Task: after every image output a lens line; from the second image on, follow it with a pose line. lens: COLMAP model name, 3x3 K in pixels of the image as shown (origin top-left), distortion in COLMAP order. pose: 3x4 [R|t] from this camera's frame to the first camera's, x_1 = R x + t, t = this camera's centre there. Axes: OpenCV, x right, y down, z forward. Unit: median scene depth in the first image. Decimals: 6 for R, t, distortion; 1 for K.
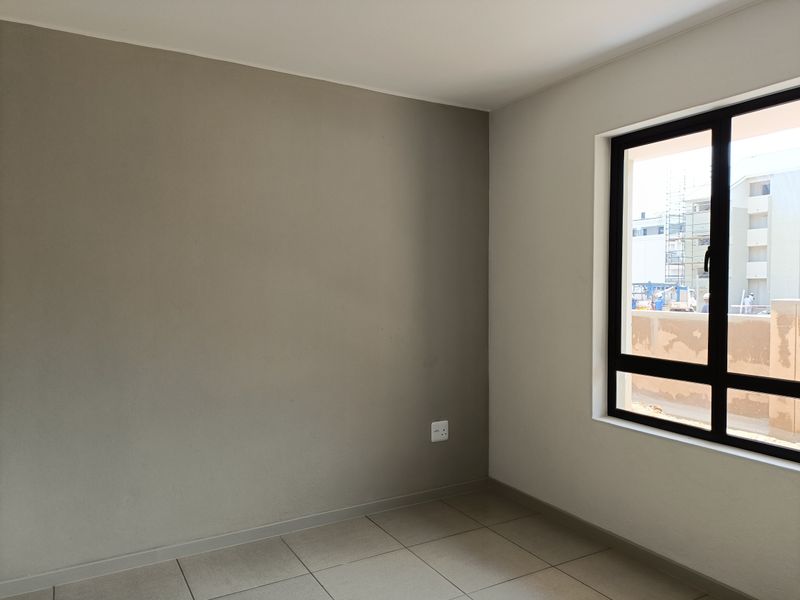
lens RADIAL K [[578.7, 0, 400.4], [0, 578.7, 297.8], [0, 0, 1]] dist [0.043455, -0.036175]
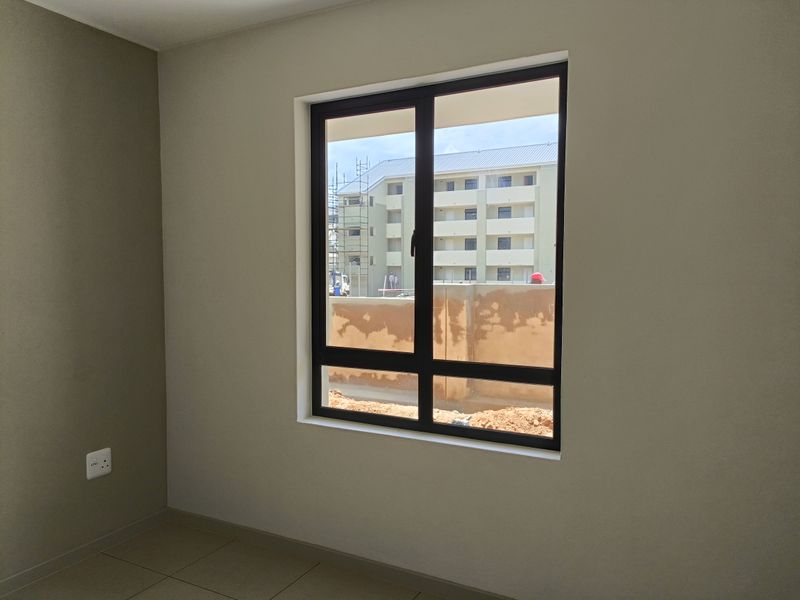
lens RADIAL K [[578.7, 0, 400.4], [0, 578.7, 297.8], [0, 0, 1]] dist [0.043455, -0.036175]
pose [[0.843951, -0.024100, 0.535878, -0.003744], [0.011604, 0.999577, 0.026678, -0.001507], [-0.536294, -0.016297, 0.843874, 0.149419]]
